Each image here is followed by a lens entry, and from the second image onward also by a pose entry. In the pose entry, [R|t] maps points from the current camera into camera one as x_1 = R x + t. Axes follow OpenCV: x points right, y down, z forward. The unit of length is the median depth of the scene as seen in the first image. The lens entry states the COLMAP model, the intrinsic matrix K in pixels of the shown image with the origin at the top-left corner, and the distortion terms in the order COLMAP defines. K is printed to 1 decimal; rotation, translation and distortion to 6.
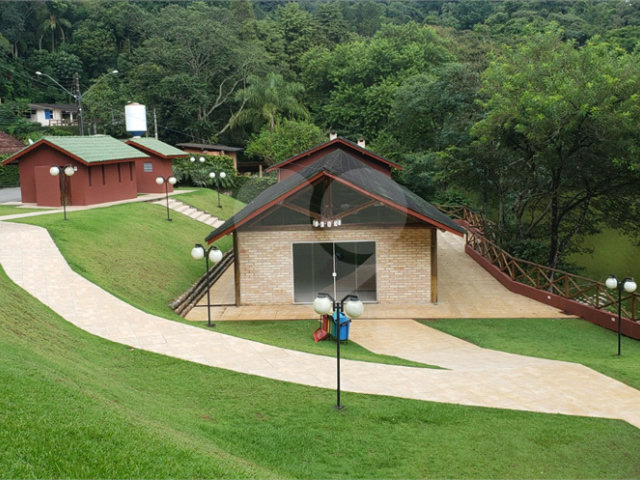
lens RADIAL K [[311.4, 0, 302.6], [0, 311.4, 241.5], [0, 0, 1]] dist [0.002731, -0.014137]
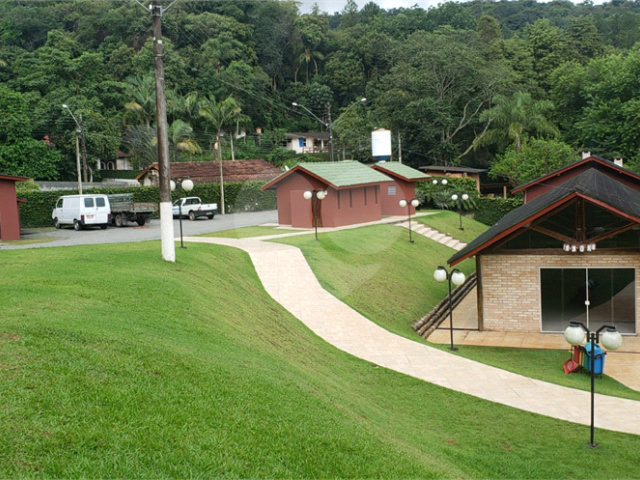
lens RADIAL K [[311.4, 0, 302.6], [0, 311.4, 241.5], [0, 0, 1]] dist [0.002731, -0.014137]
pose [[0.984658, 0.018097, -0.173553, -0.600048], [-0.019857, 0.999767, -0.008410, -0.054356], [0.173360, 0.011727, 0.984789, -0.062909]]
